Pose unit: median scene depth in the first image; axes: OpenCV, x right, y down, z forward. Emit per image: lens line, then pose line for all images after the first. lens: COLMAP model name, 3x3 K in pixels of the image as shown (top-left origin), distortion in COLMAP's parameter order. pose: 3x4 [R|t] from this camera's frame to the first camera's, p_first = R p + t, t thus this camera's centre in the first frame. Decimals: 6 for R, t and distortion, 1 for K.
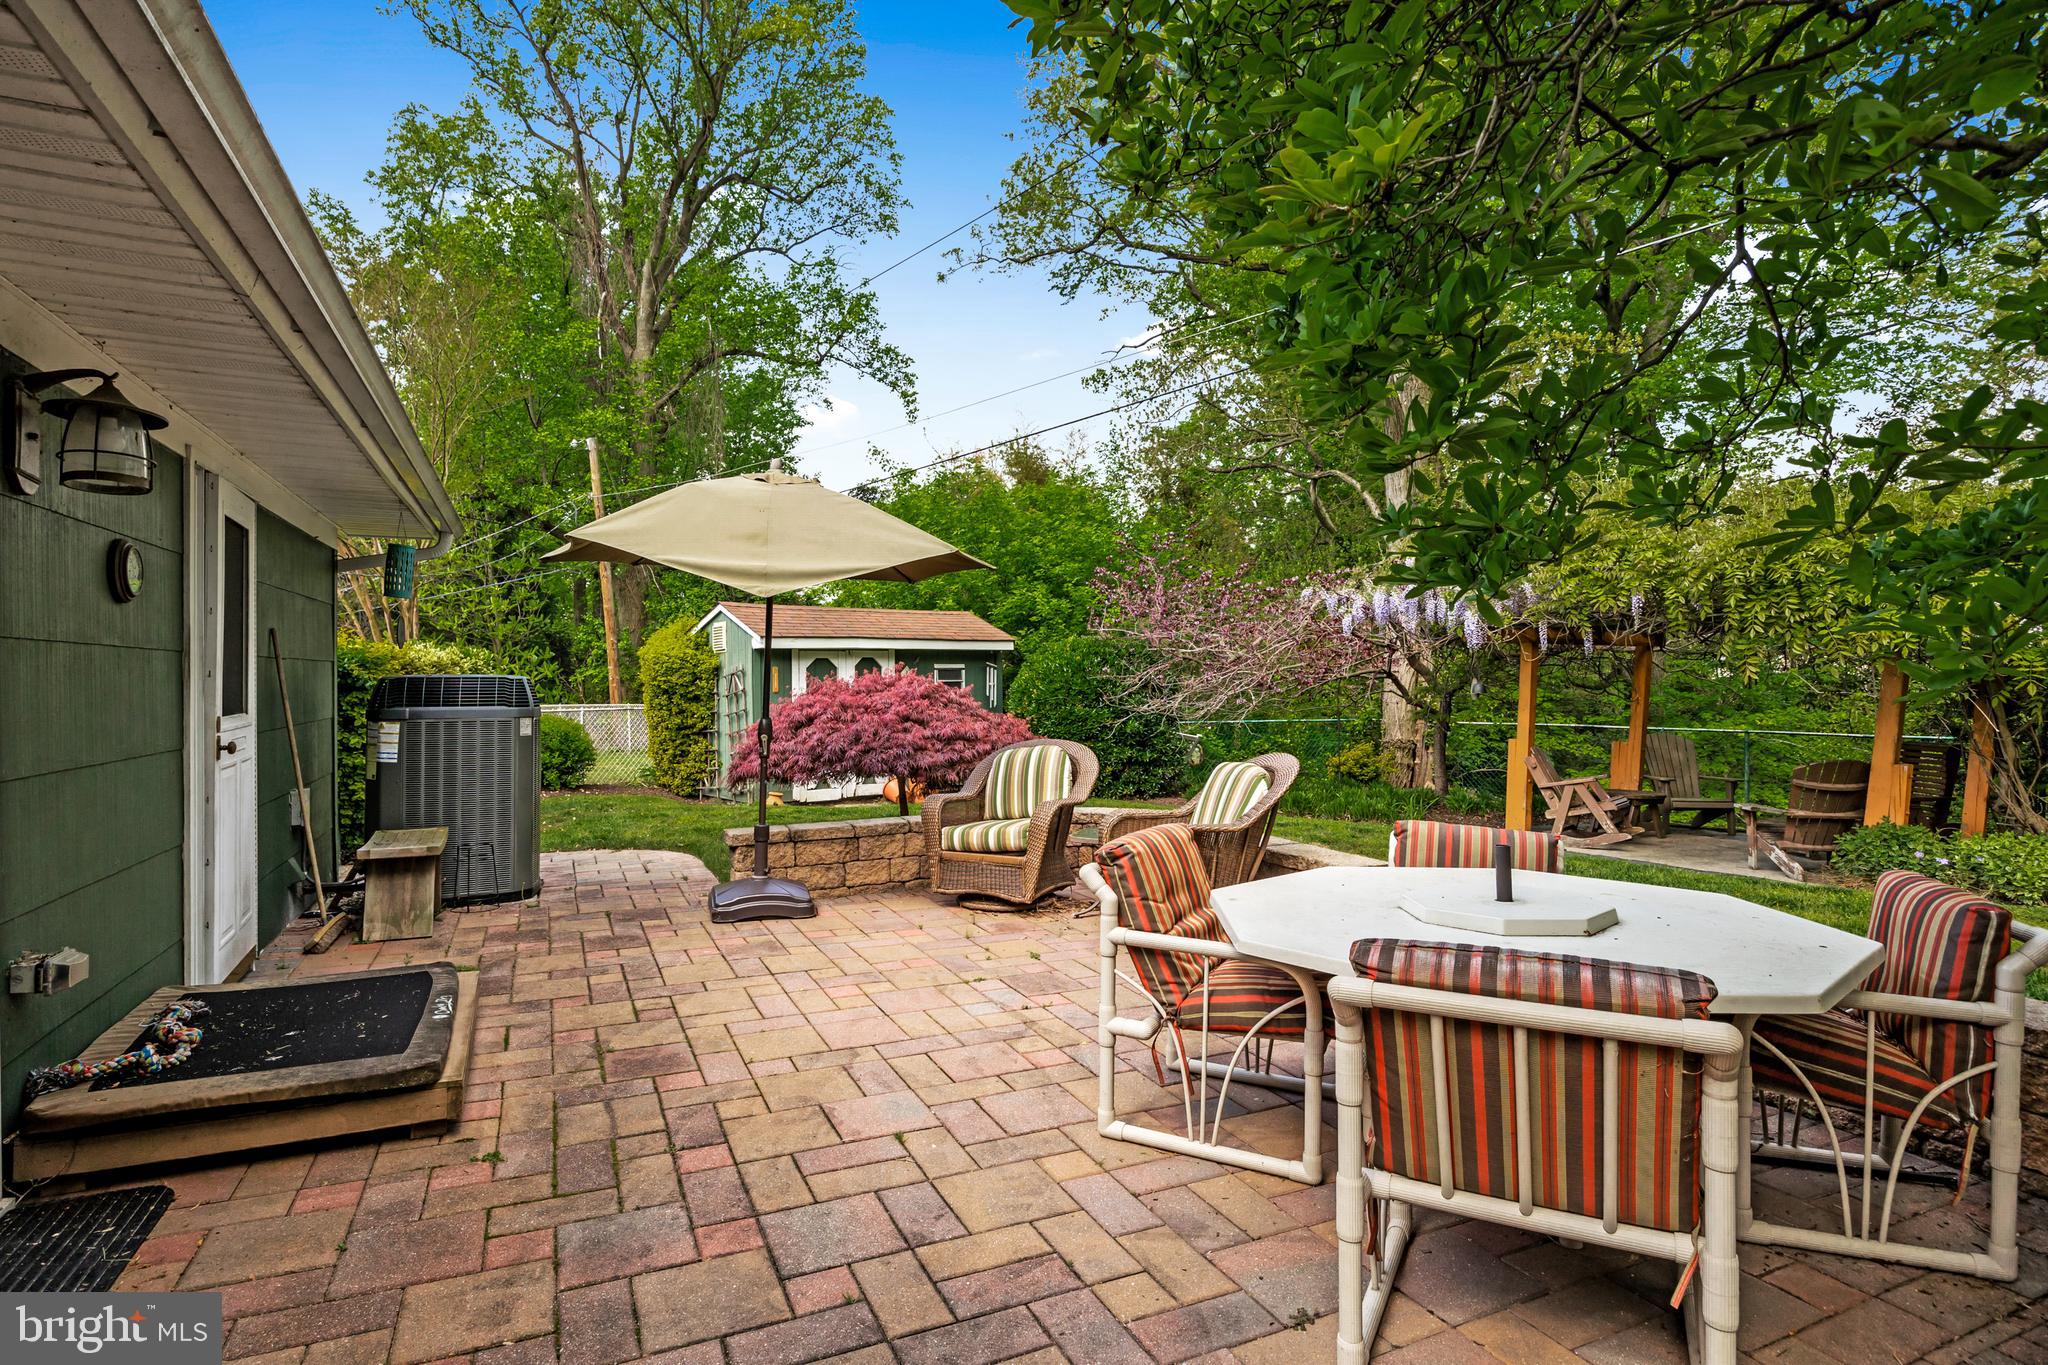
lens RADIAL K [[1030.3, 0, 1044.3], [0, 1030.3, 670.9], [0, 0, 1]] dist [-0.002847, -0.000259]
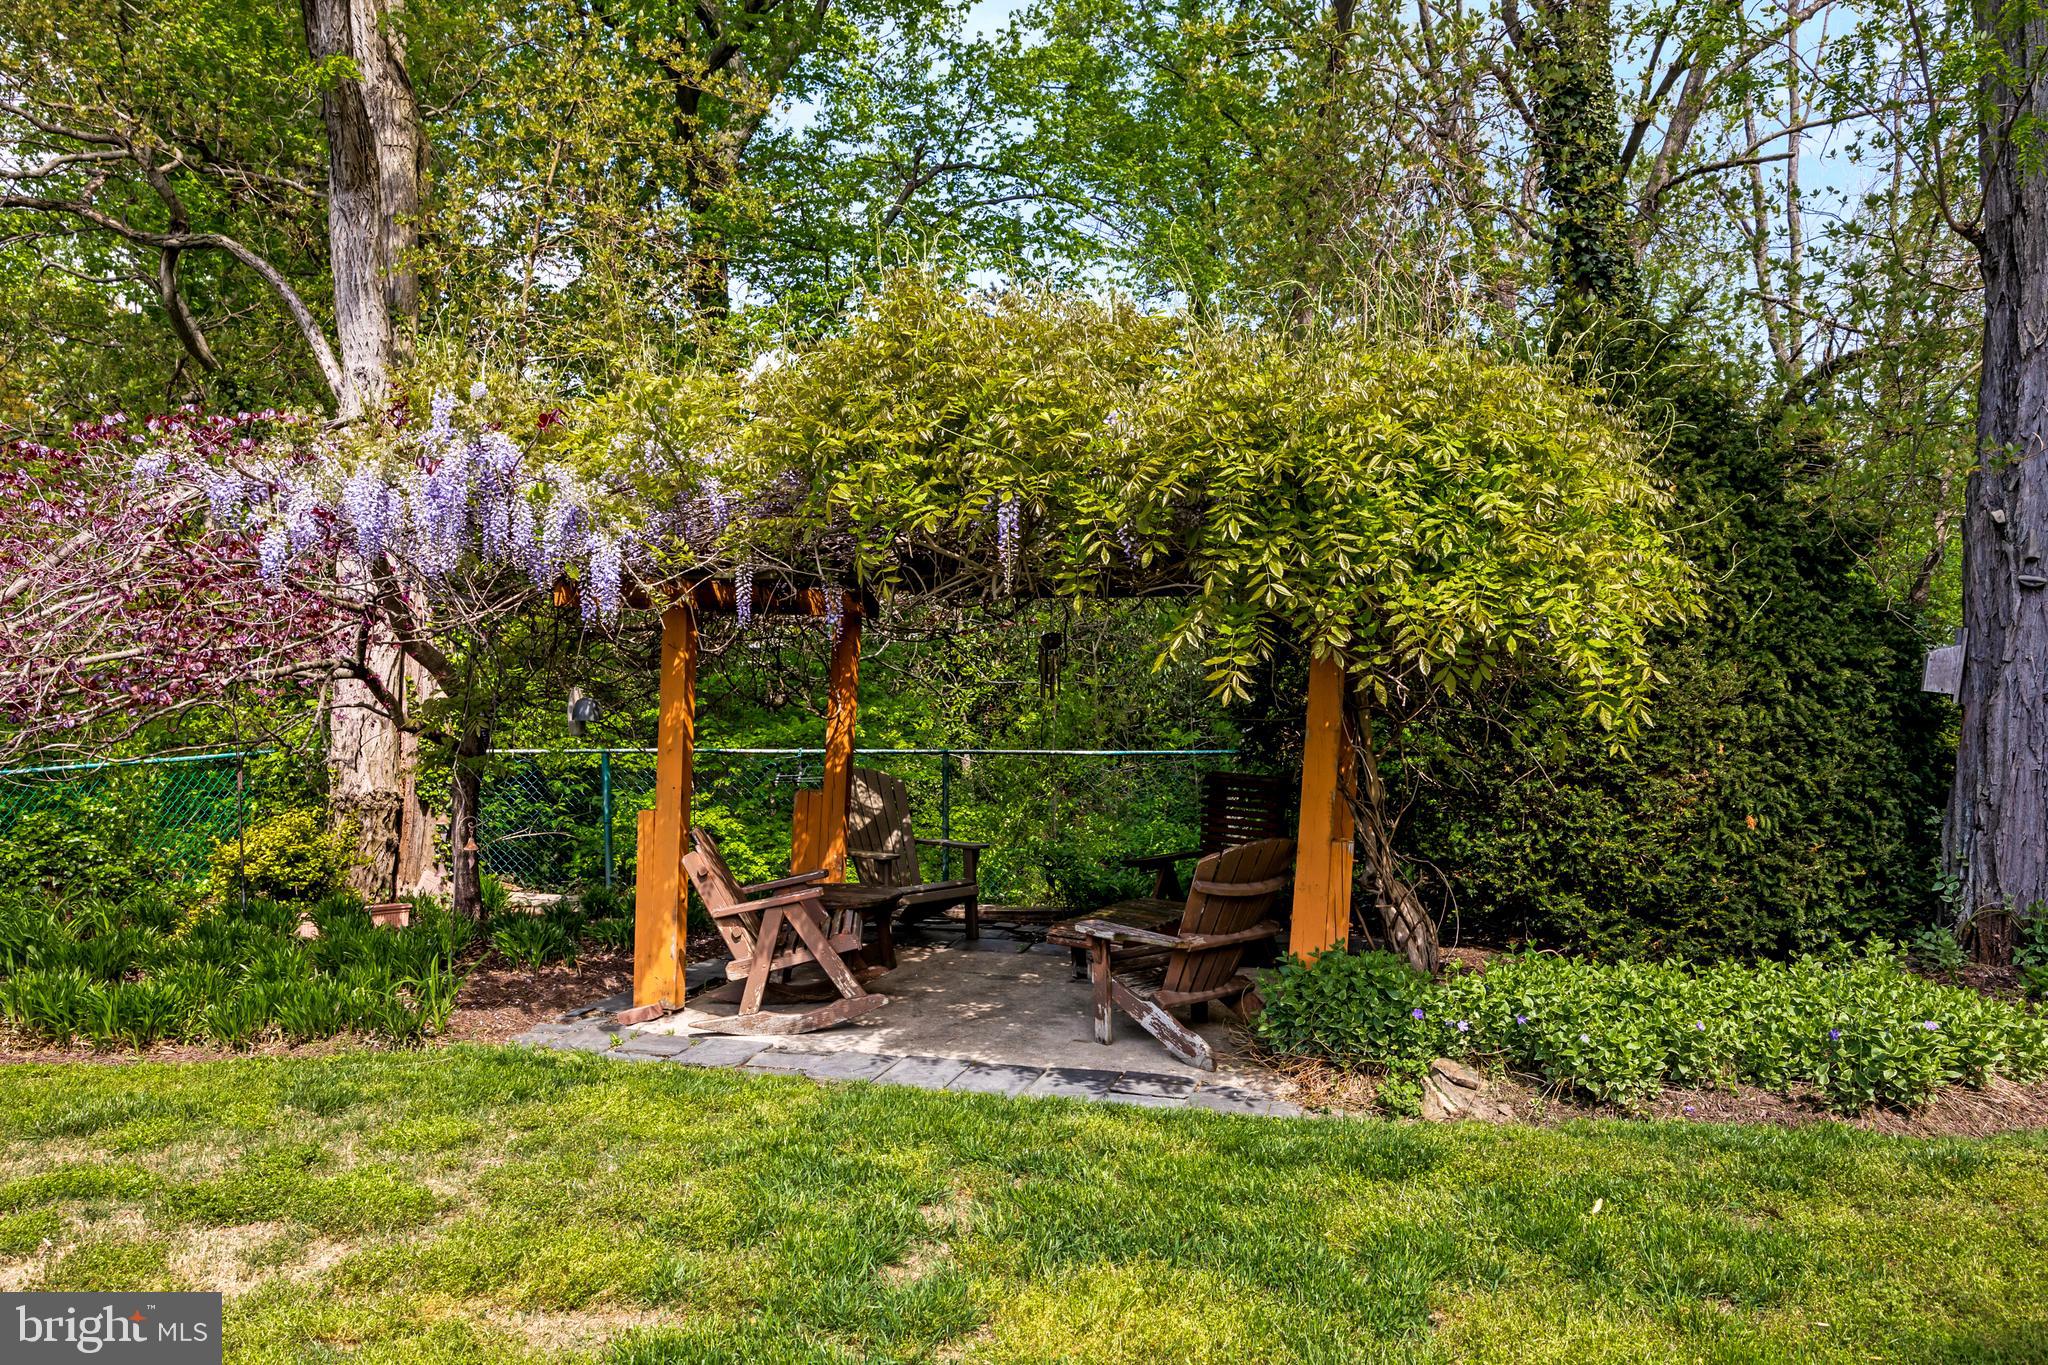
lens RADIAL K [[1441.0, 0, 1025.1], [0, 1441.0, 679.6], [0, 0, 1]] dist [-0.002864, -0.000639]
pose [[0.703755, -0.019555, 0.710173, 0.141145], [-0.002570, 0.999544, 0.030070, -0.019813], [-0.710438, -0.022988, 0.703384, 0.541105]]
